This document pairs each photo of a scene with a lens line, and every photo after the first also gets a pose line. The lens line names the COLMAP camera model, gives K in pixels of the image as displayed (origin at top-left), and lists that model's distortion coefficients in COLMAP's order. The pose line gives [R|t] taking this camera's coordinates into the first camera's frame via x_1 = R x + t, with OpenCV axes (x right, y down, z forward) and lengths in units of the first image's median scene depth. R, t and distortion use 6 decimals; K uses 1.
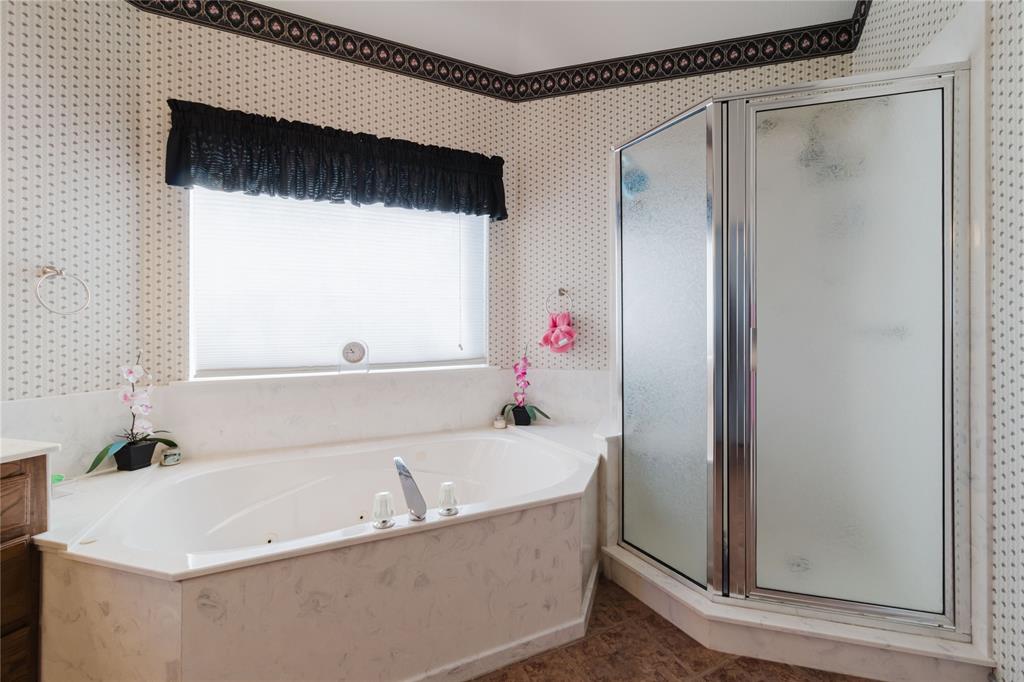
lens RADIAL K [[467.0, 0, 514.8], [0, 467.0, 329.3], [0, 0, 1]] dist [-0.001259, 0.000113]
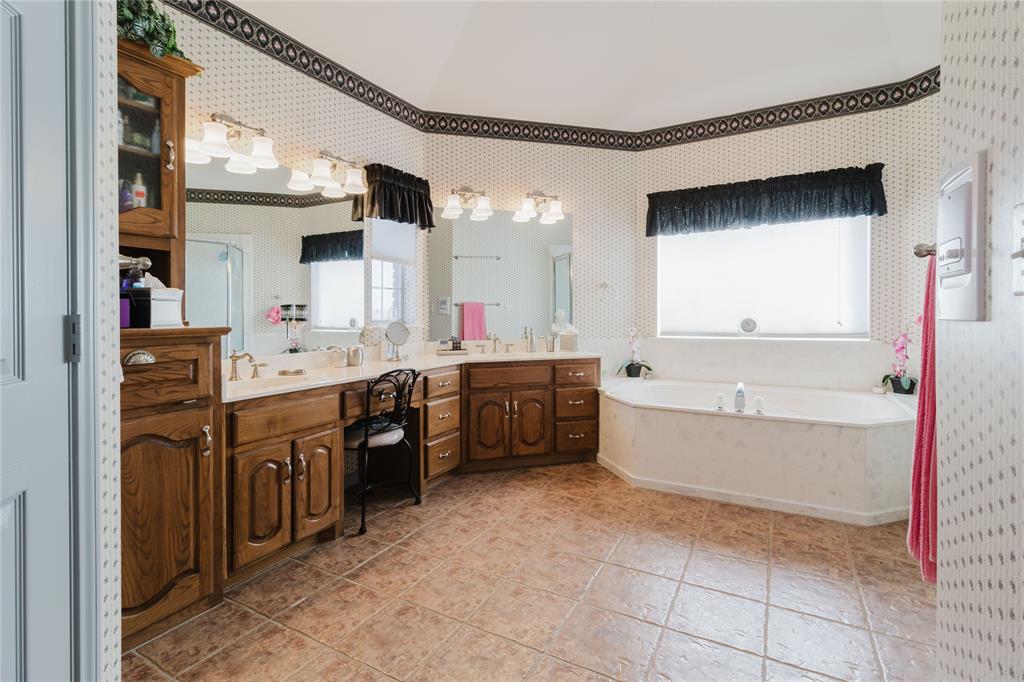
lens RADIAL K [[474.5, 0, 509.8], [0, 474.5, 320.6], [0, 0, 1]] dist [-0.000310, 0.000337]
pose [[0.531298, 0.015781, -0.847038, 0.625459], [0.002860, 0.999787, 0.020421, 0.001706], [0.847180, -0.013272, 0.531140, -0.539412]]
